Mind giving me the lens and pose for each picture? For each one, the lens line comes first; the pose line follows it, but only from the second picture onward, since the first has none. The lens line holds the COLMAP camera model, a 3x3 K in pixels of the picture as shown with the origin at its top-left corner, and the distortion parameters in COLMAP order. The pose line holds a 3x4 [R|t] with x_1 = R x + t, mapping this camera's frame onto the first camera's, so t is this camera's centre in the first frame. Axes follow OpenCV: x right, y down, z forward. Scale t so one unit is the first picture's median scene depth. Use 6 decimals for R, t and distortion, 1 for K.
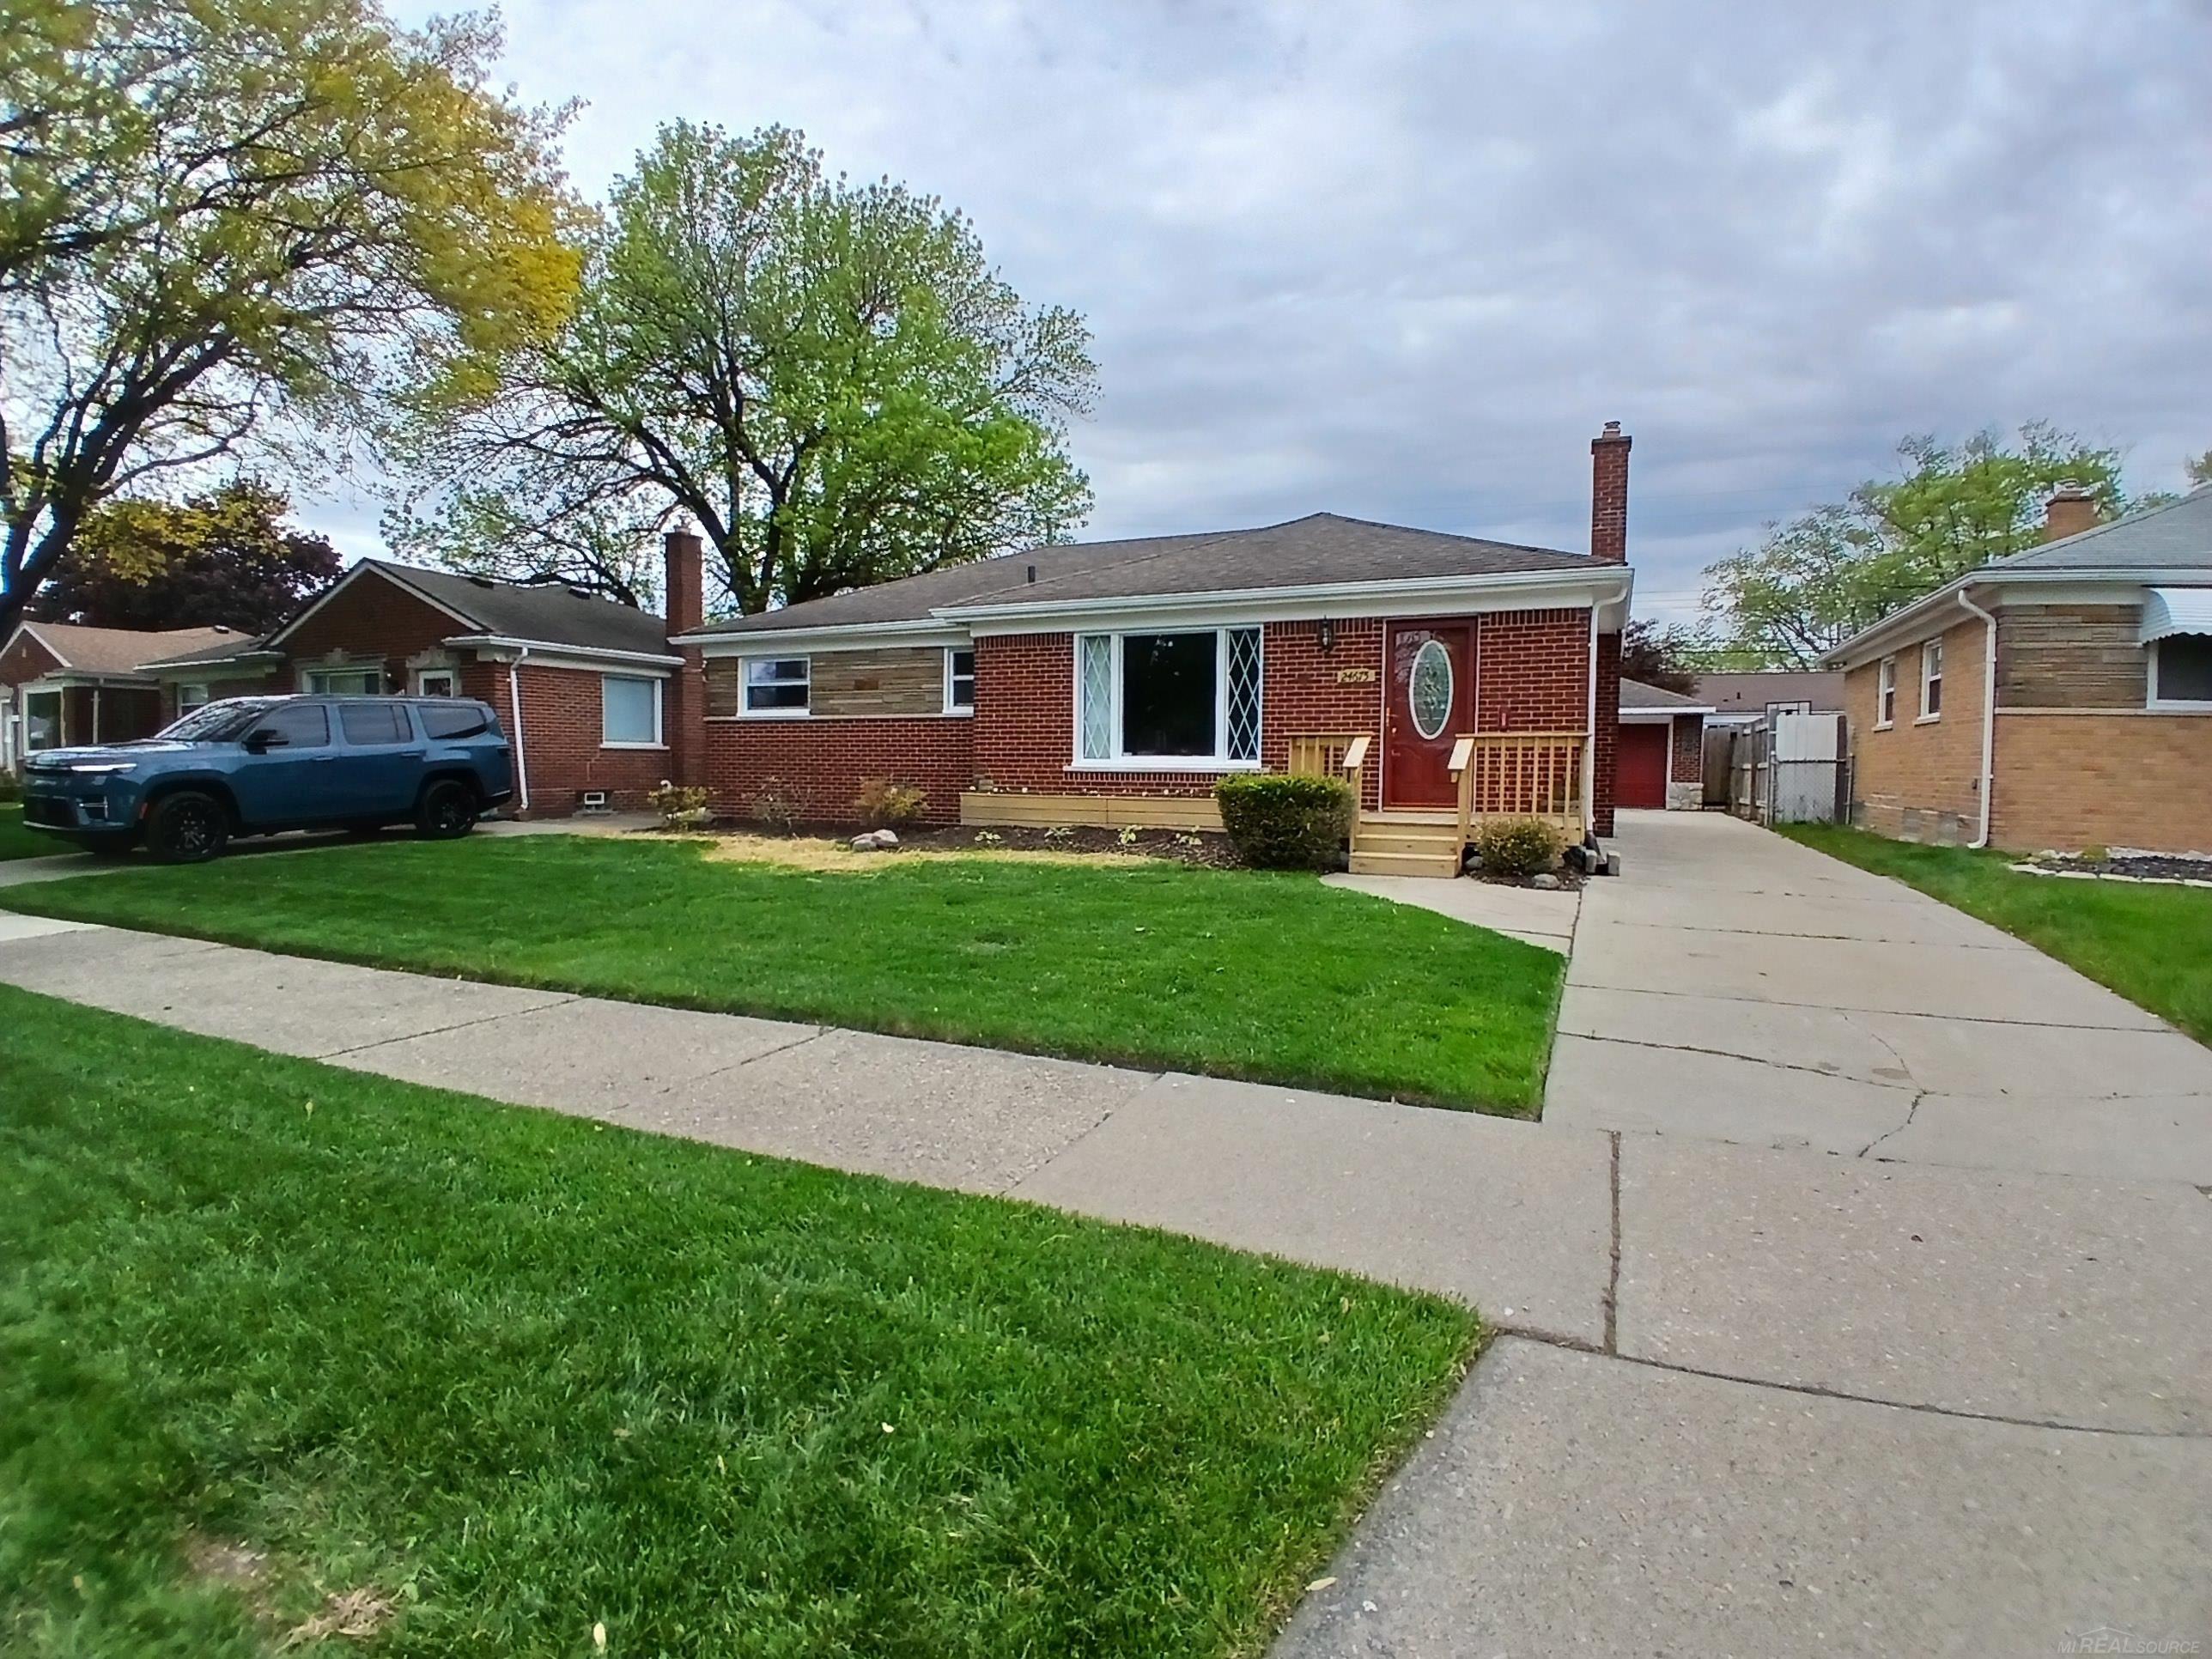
lens RADIAL K [[1093.8, 0, 1099.3], [0, 1093.8, 832.4], [0, 0, 1]] dist [-0.011119, -0.025198]
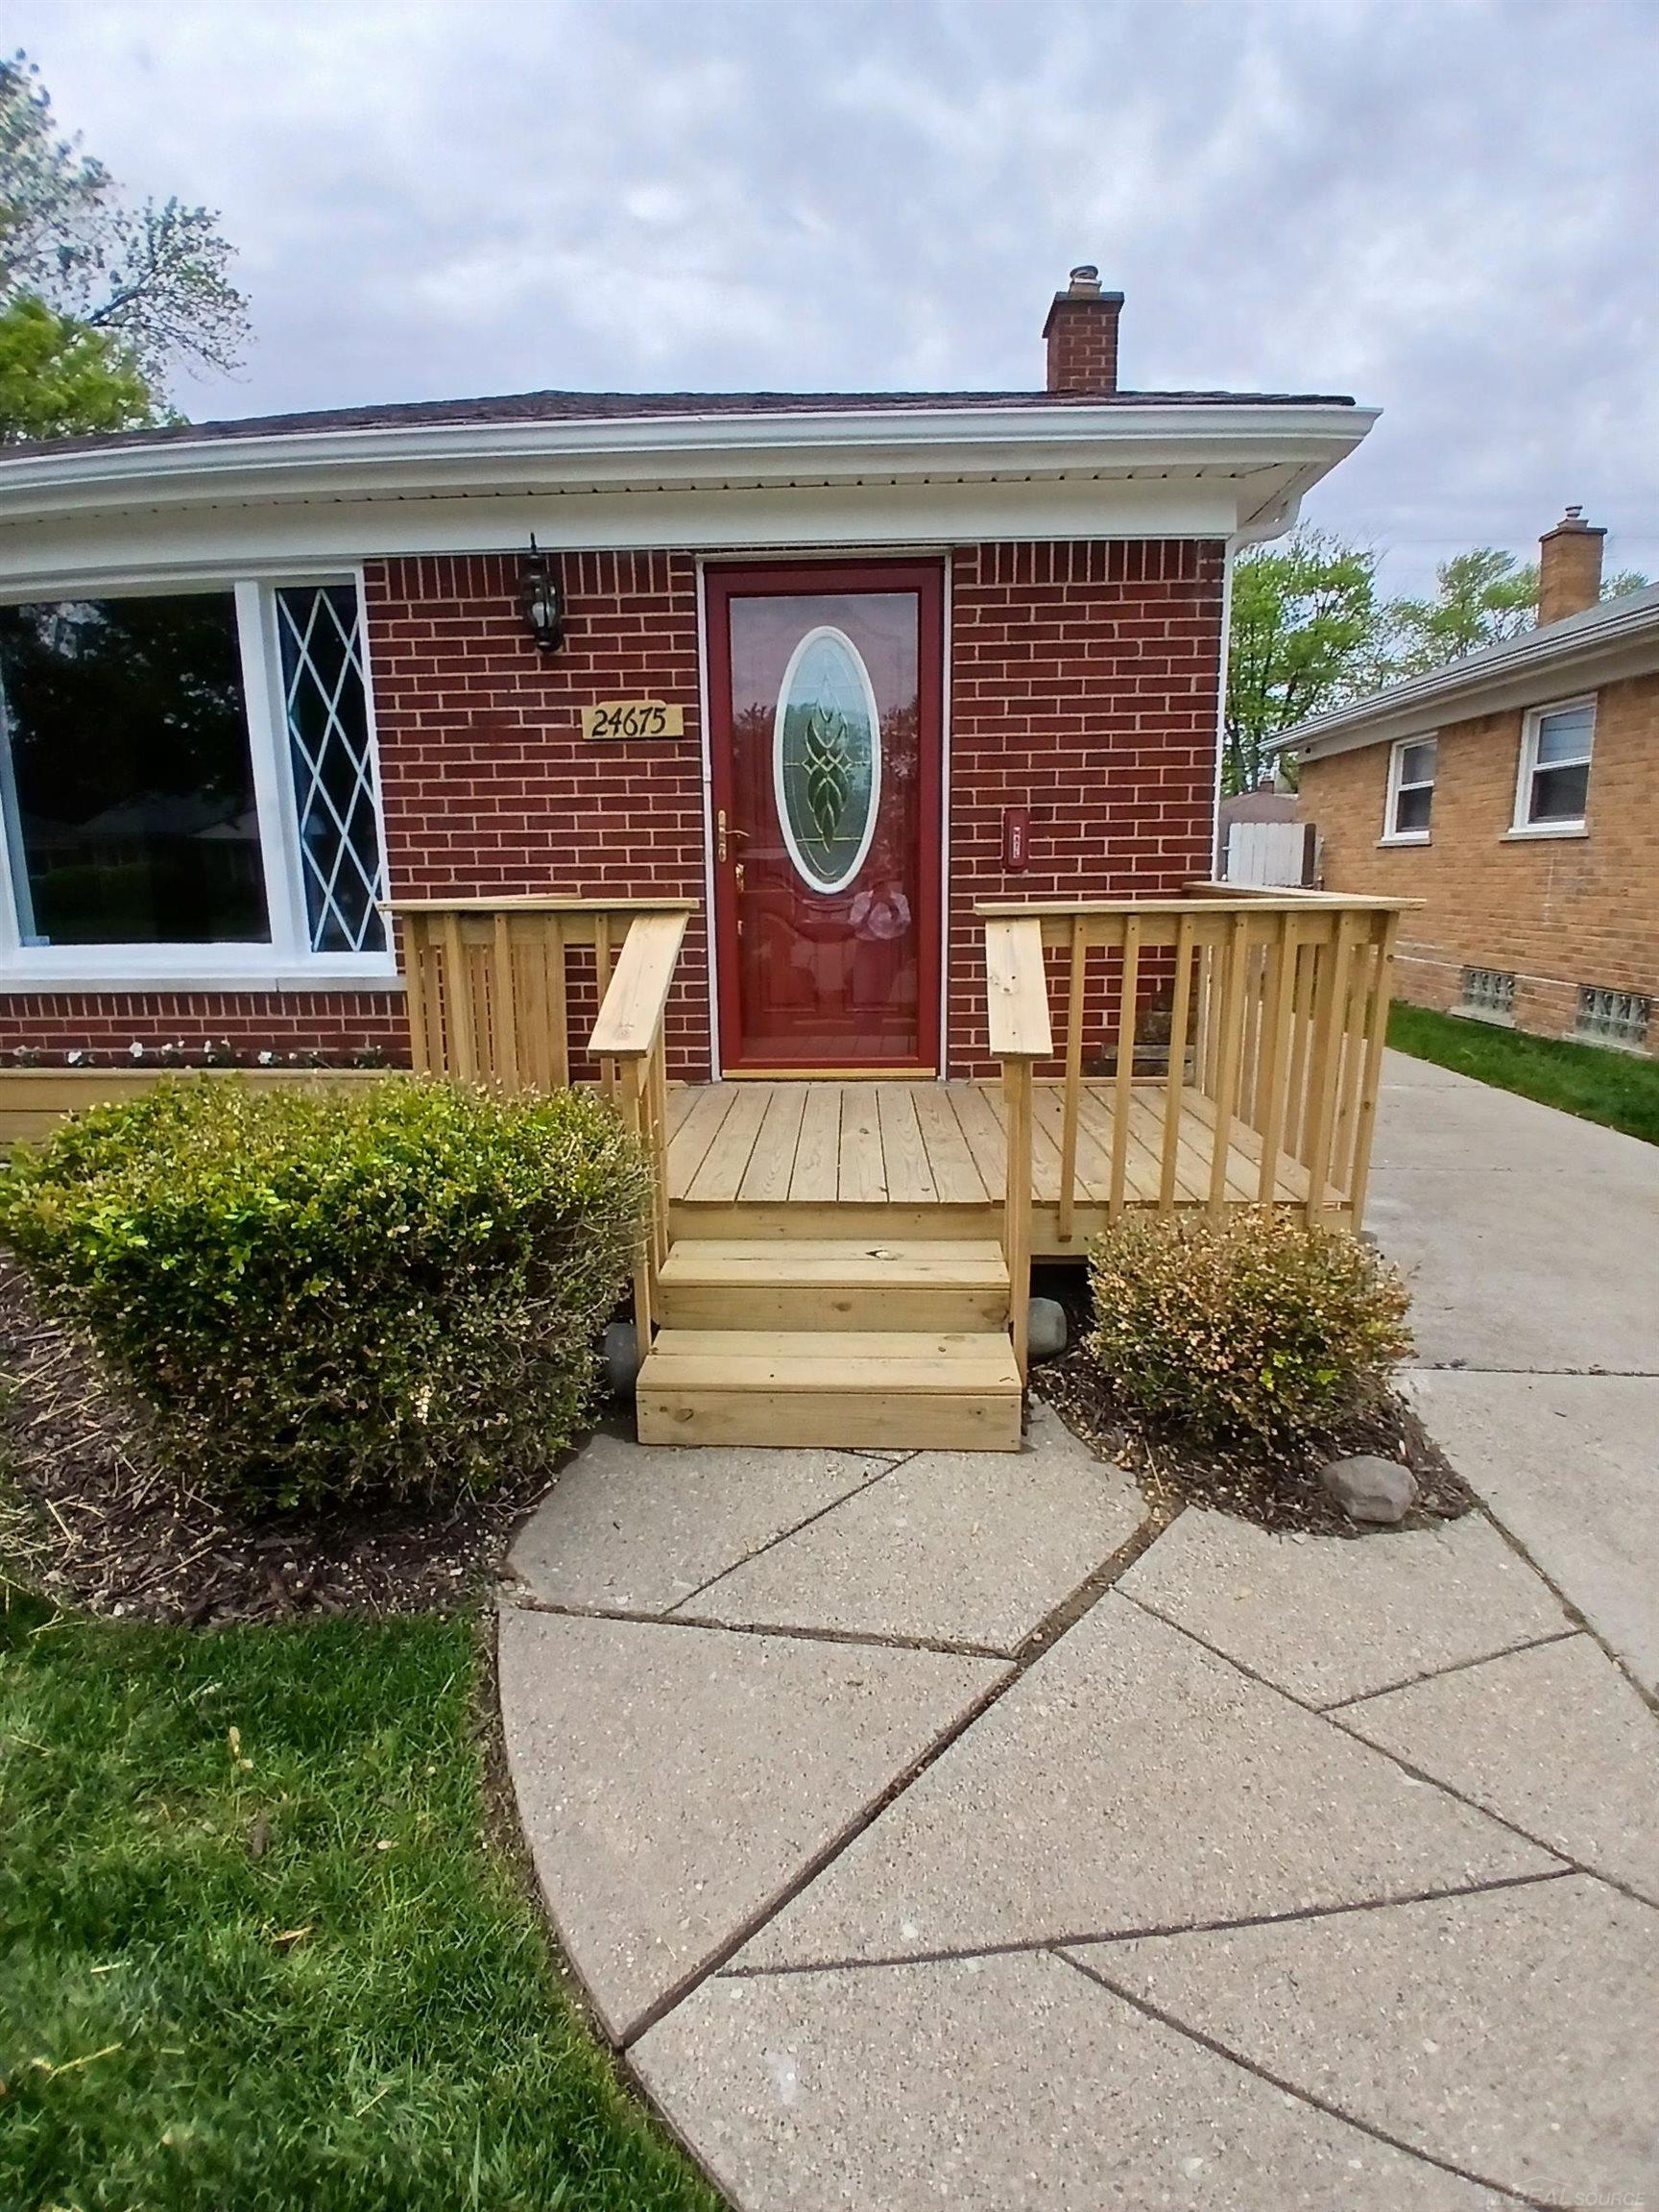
lens RADIAL K [[1093.8, 0, 821.0], [0, 1093.8, 1120.5], [0, 0, 1]] dist [-0.011119, -0.025198]
pose [[0.929632, -0.097861, 0.355256, 0.142270], [0.039416, 0.984968, 0.168182, -0.065901], [-0.366374, -0.142344, 0.919515, 0.585305]]
